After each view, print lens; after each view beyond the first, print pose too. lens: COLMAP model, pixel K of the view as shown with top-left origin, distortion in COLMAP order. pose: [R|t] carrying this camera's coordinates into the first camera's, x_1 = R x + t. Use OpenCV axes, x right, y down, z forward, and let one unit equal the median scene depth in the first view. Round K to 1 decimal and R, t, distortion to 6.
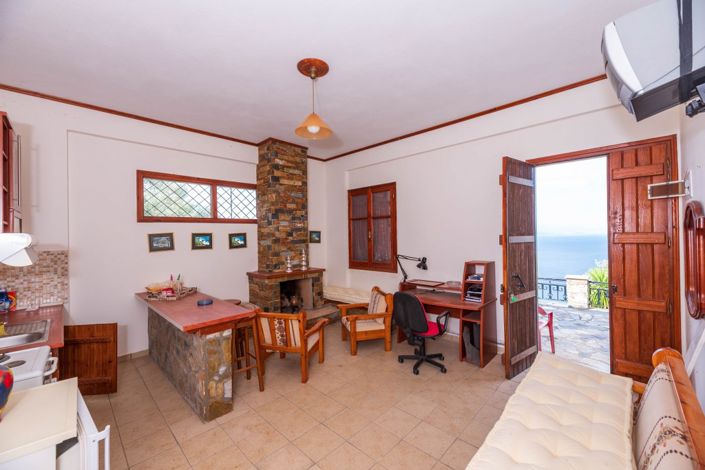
lens RADIAL K [[283.7, 0, 350.9], [0, 283.7, 234.2], [0, 0, 1]] dist [-0.000811, 0.000232]
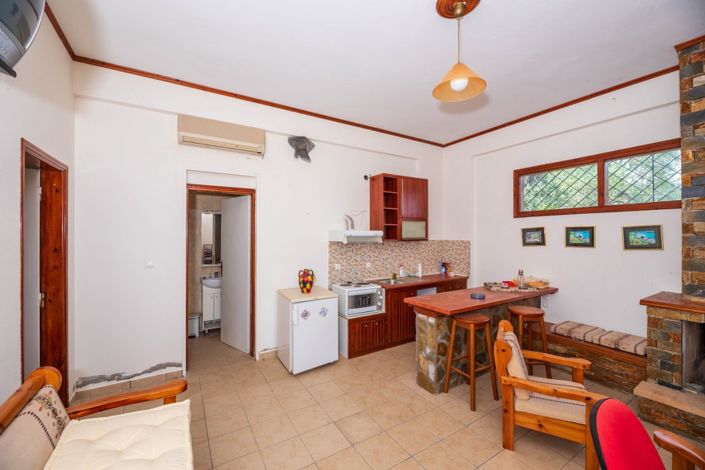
lens RADIAL K [[283.7, 0, 350.2], [0, 283.7, 232.6], [0, 0, 1]] dist [-0.000811, 0.000232]
pose [[-0.245277, 0.009175, -0.969410, 0.437619], [0.008896, 0.999934, 0.007213, 0.000697], [0.969412, -0.006855, -0.245342, 0.610565]]
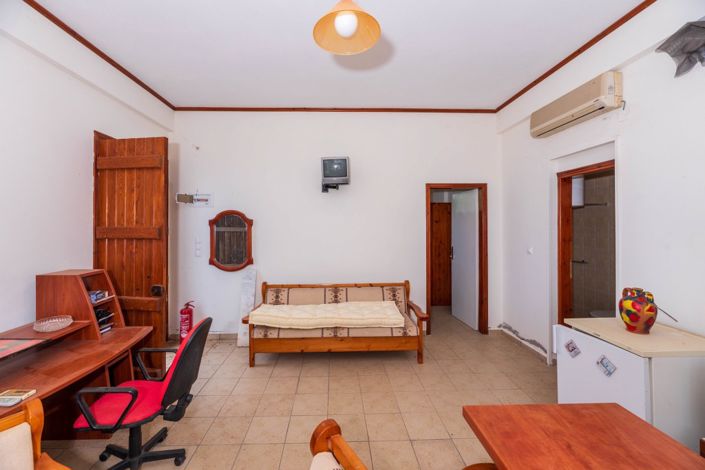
lens RADIAL K [[283.7, 0, 352.2], [0, 283.7, 232.4], [0, 0, 1]] dist [-0.000811, 0.000232]
pose [[-0.713393, 0.015318, 0.700596, -0.340343], [0.010659, 0.999883, -0.011007, 0.025960], [-0.700683, -0.000384, -0.713473, 0.917824]]
